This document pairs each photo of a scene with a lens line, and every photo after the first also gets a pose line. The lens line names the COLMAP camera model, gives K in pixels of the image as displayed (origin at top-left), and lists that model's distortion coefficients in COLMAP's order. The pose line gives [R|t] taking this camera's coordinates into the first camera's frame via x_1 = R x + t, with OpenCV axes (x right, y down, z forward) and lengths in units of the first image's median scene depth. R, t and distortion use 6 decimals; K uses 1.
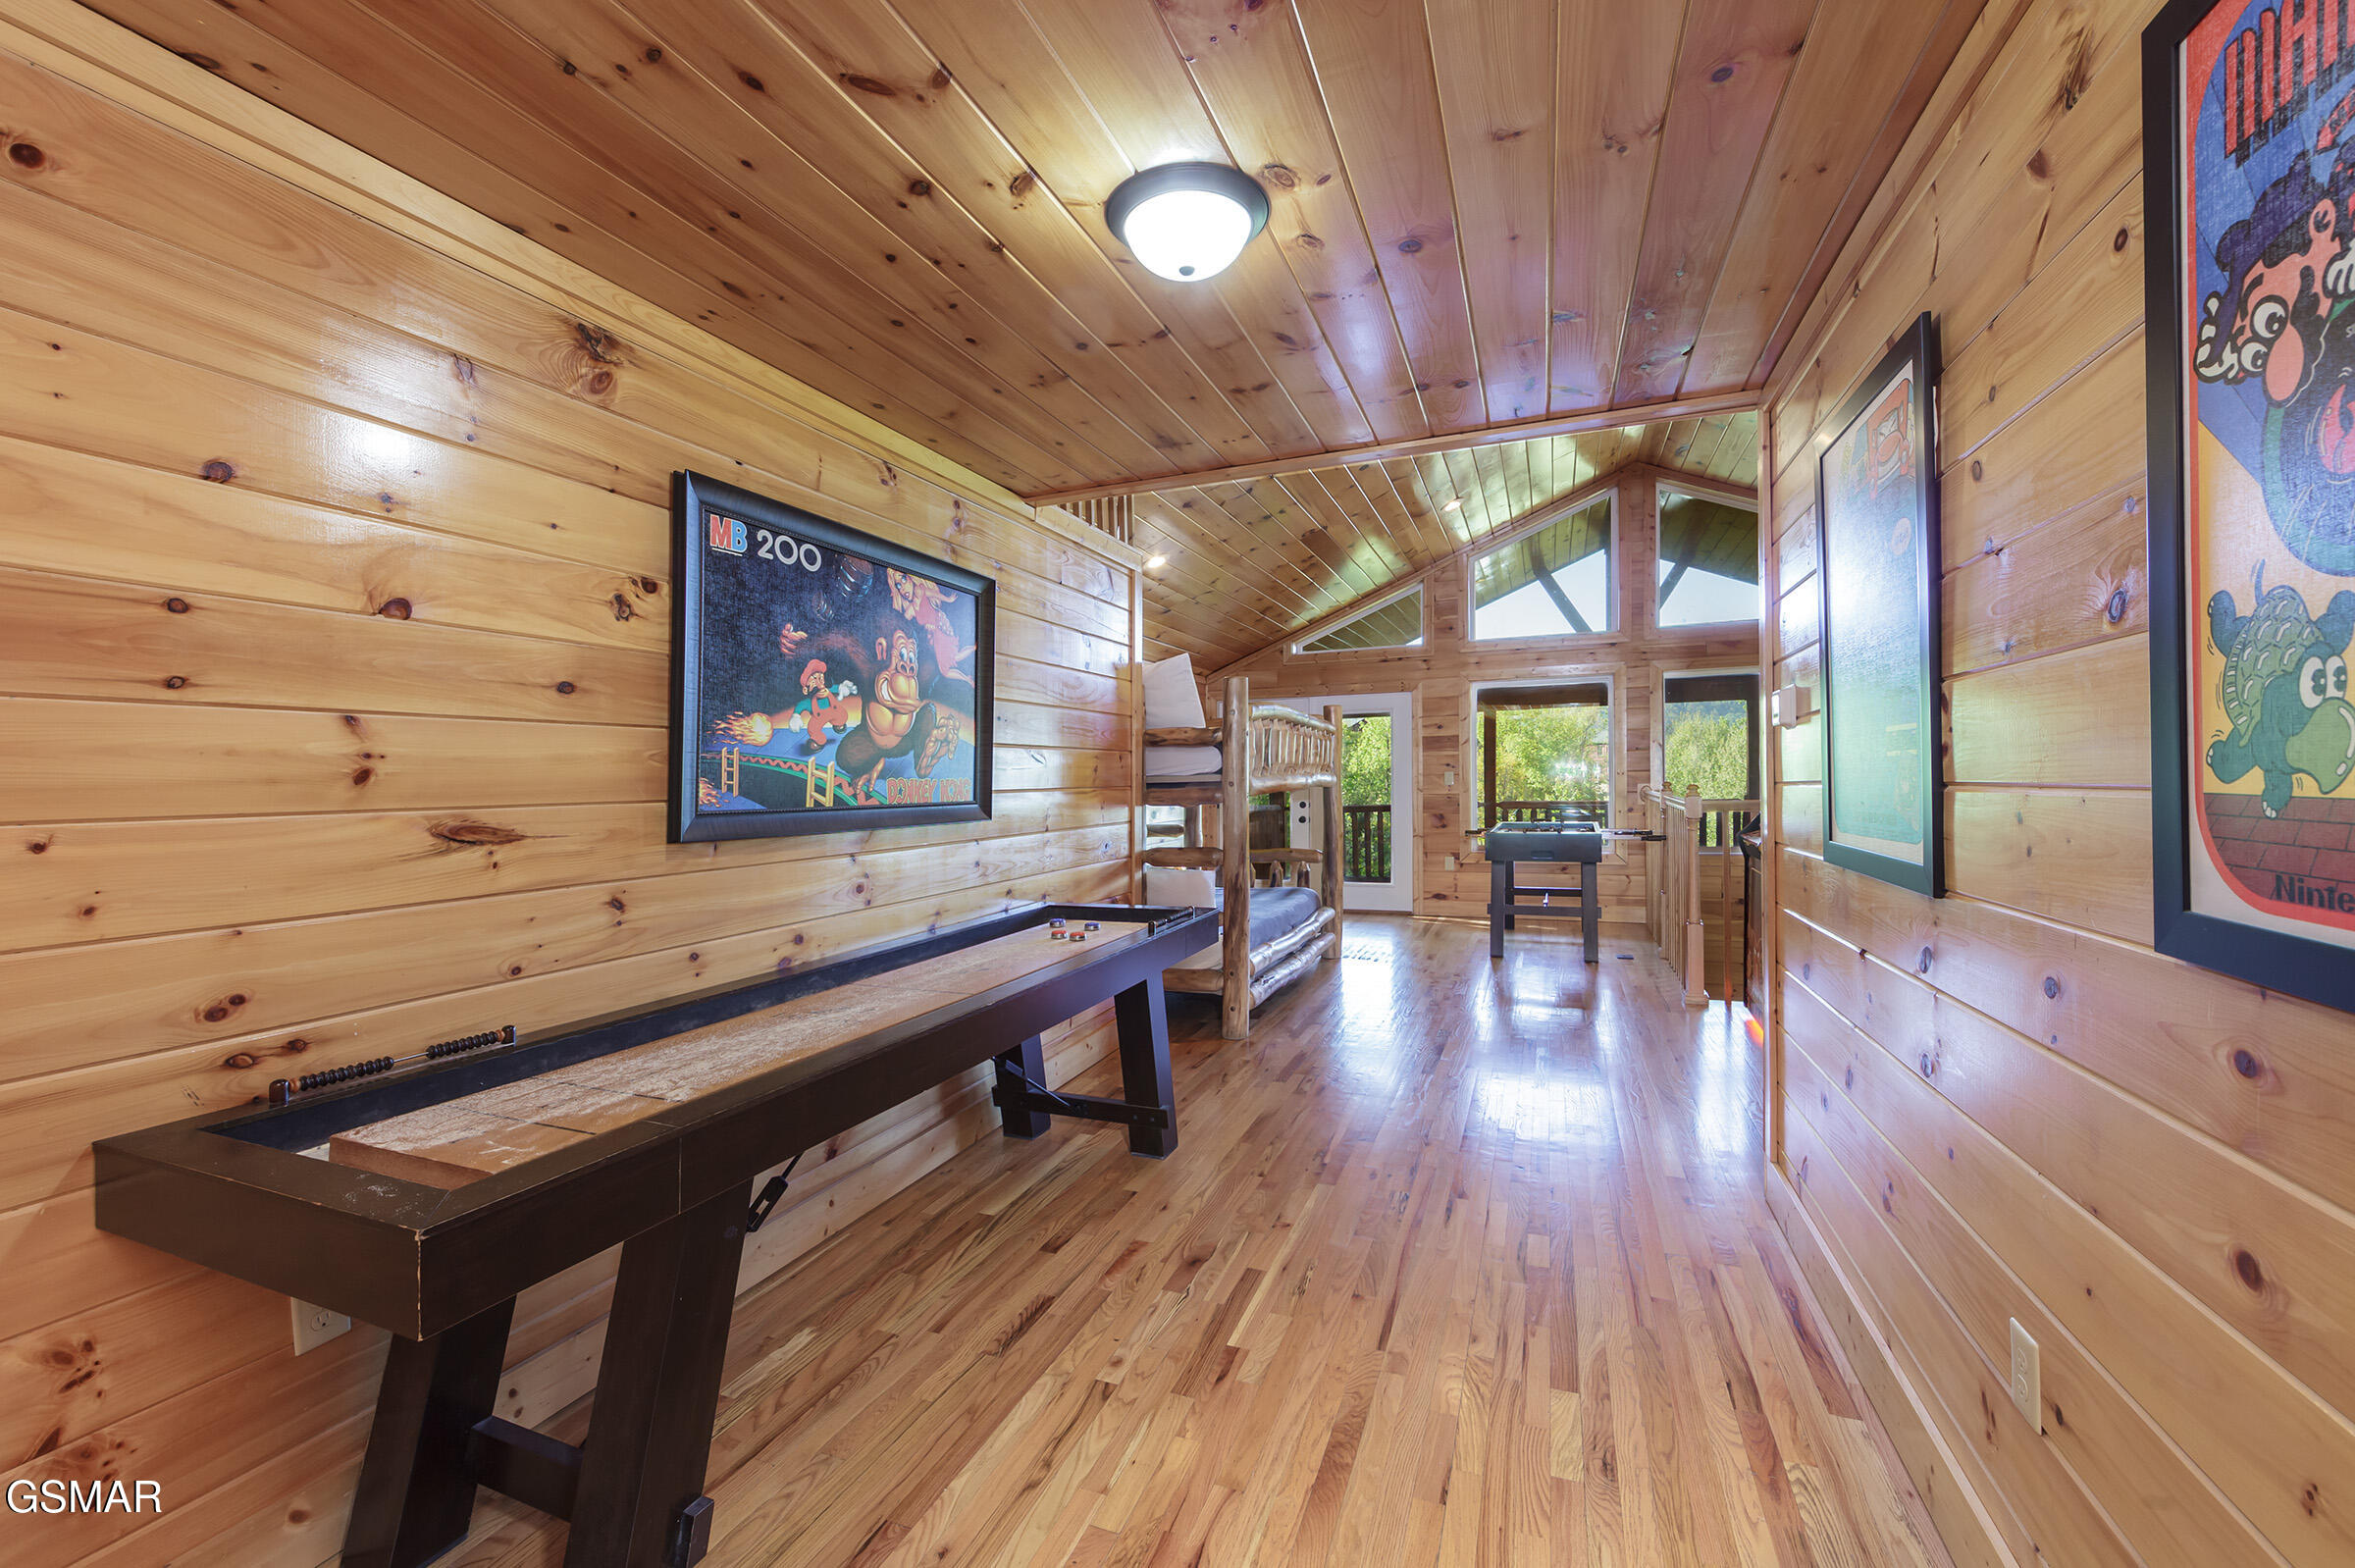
lens RADIAL K [[947.5, 0, 1174.7], [0, 947.5, 787.8], [0, 0, 1]] dist [-0.002296, 0.000245]
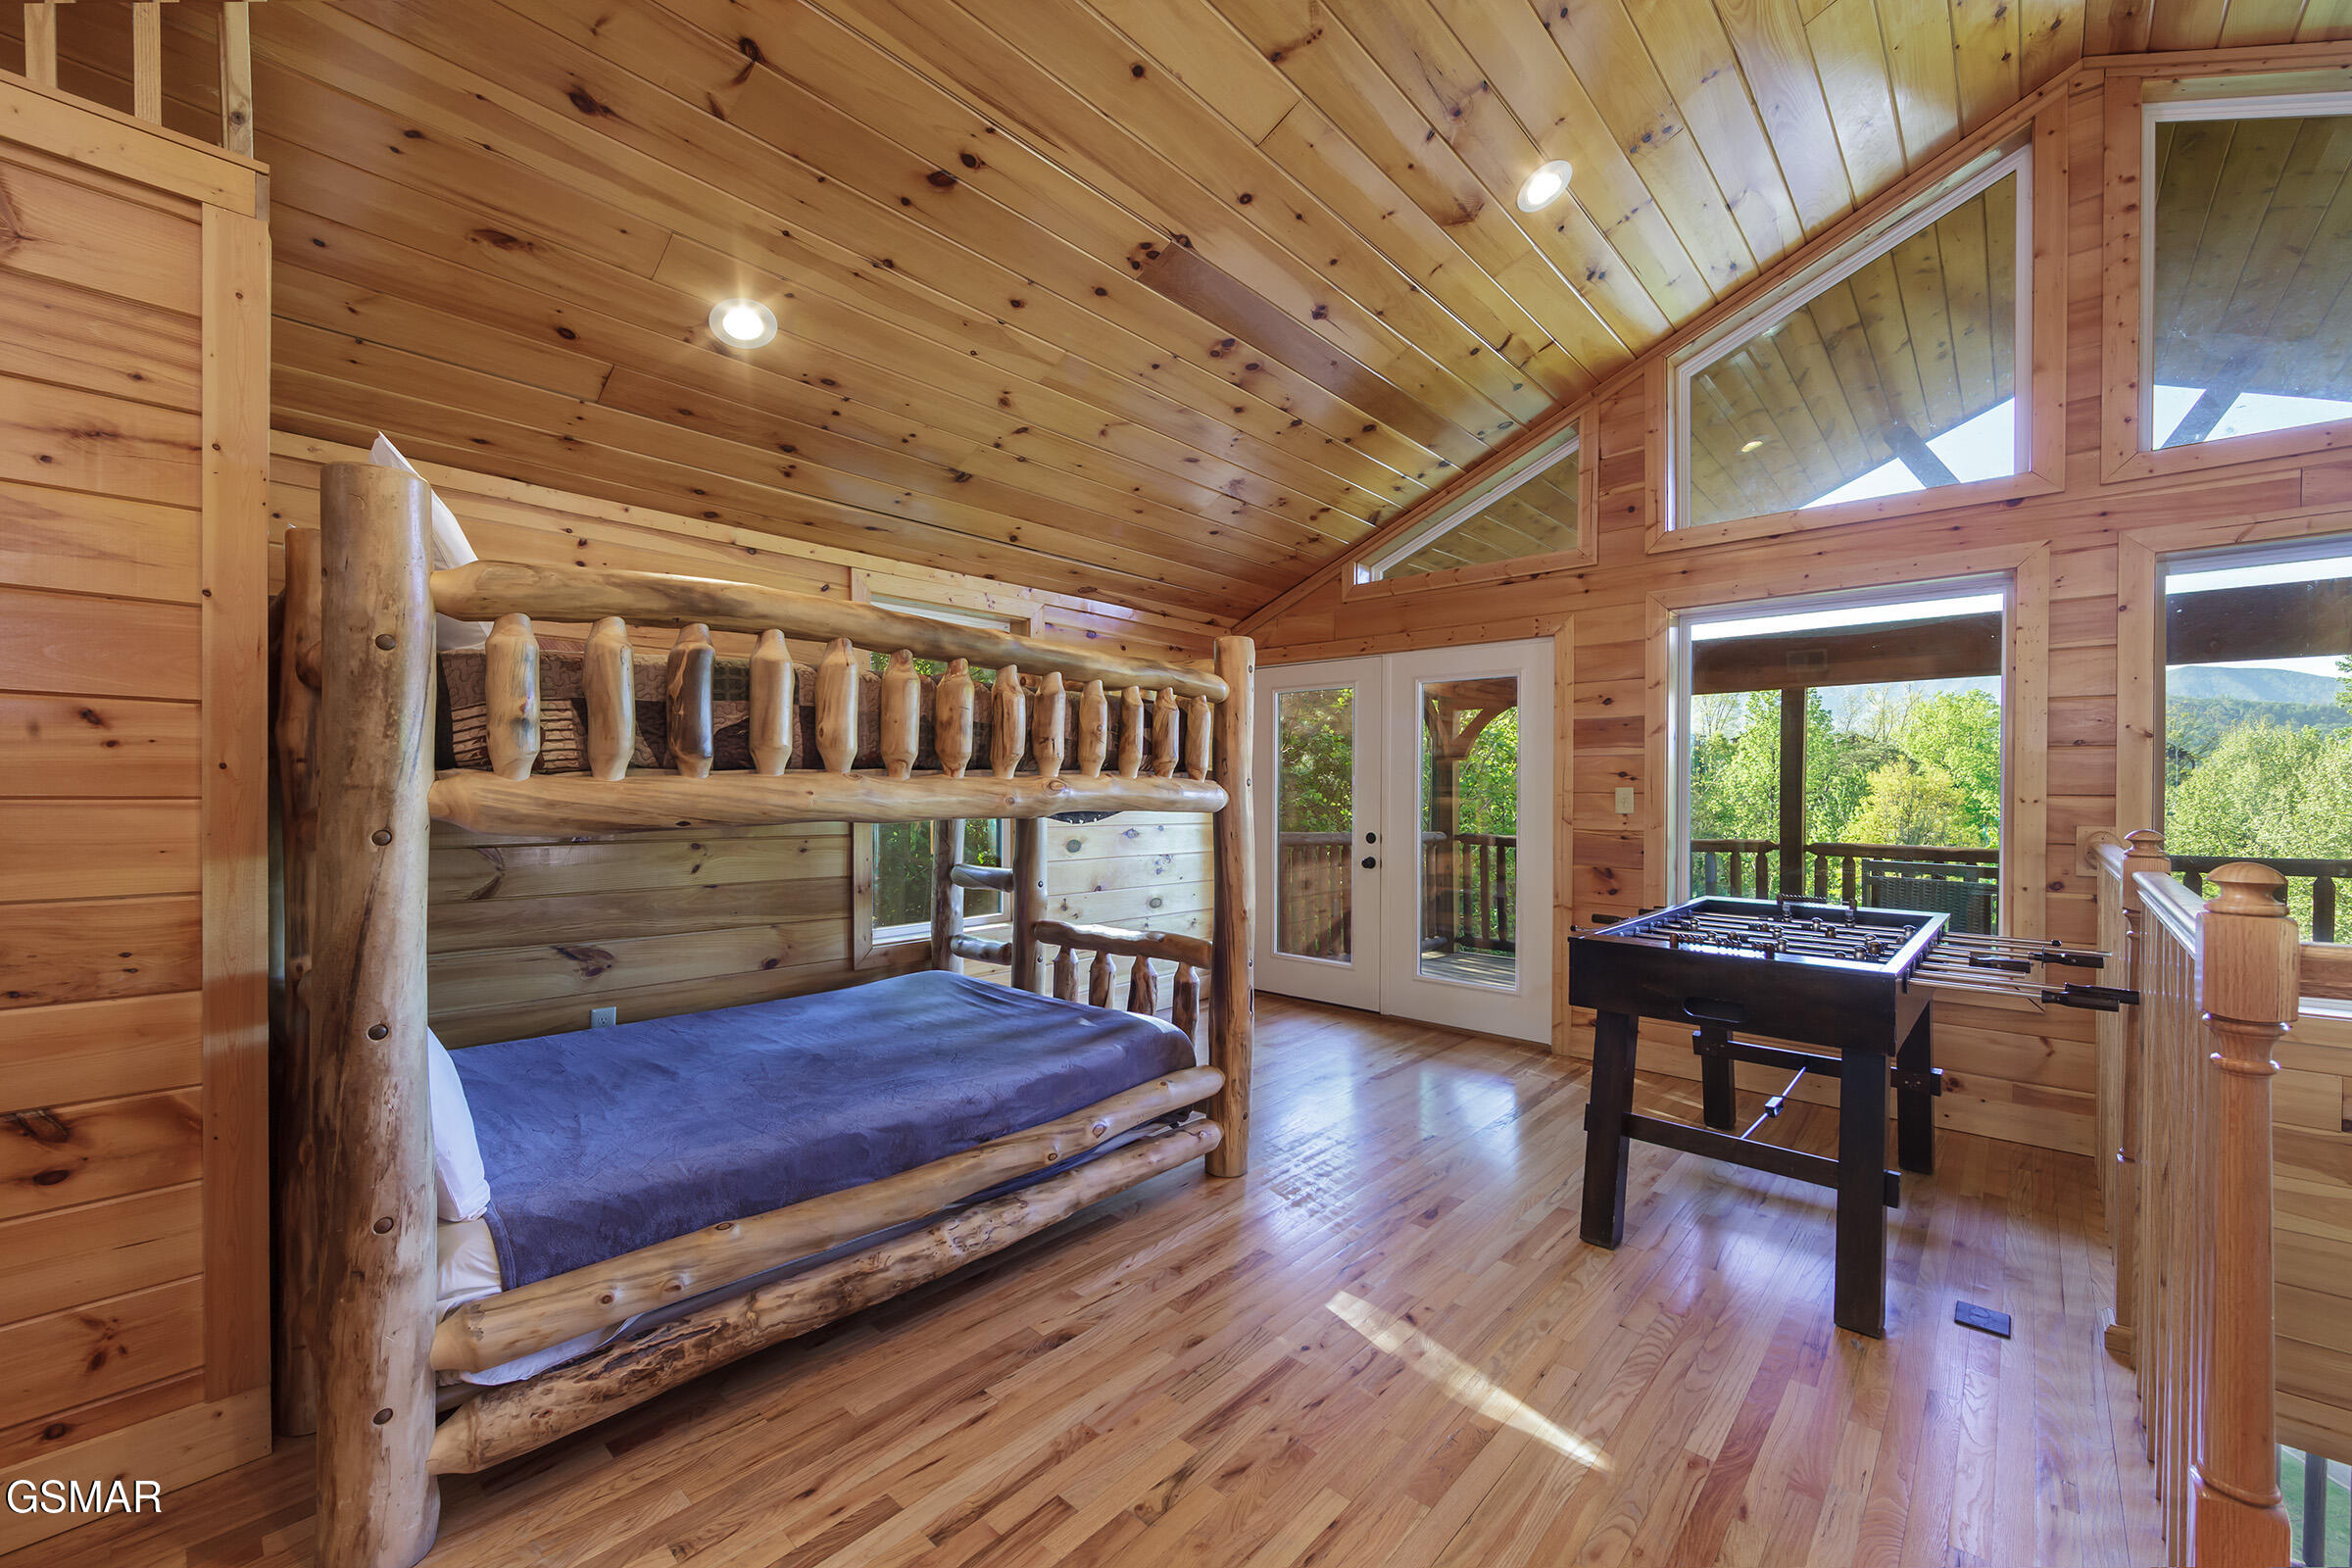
lens RADIAL K [[946.3, 0, 1179.5], [0, 946.3, 780.0], [0, 0, 1]] dist [-0.002296, 0.000245]
pose [[0.939499, 0.020618, -0.341932, 0.235682], [-0.026796, 0.999552, -0.013353, -0.007313], [0.341503, 0.021708, 0.939630, 0.427571]]
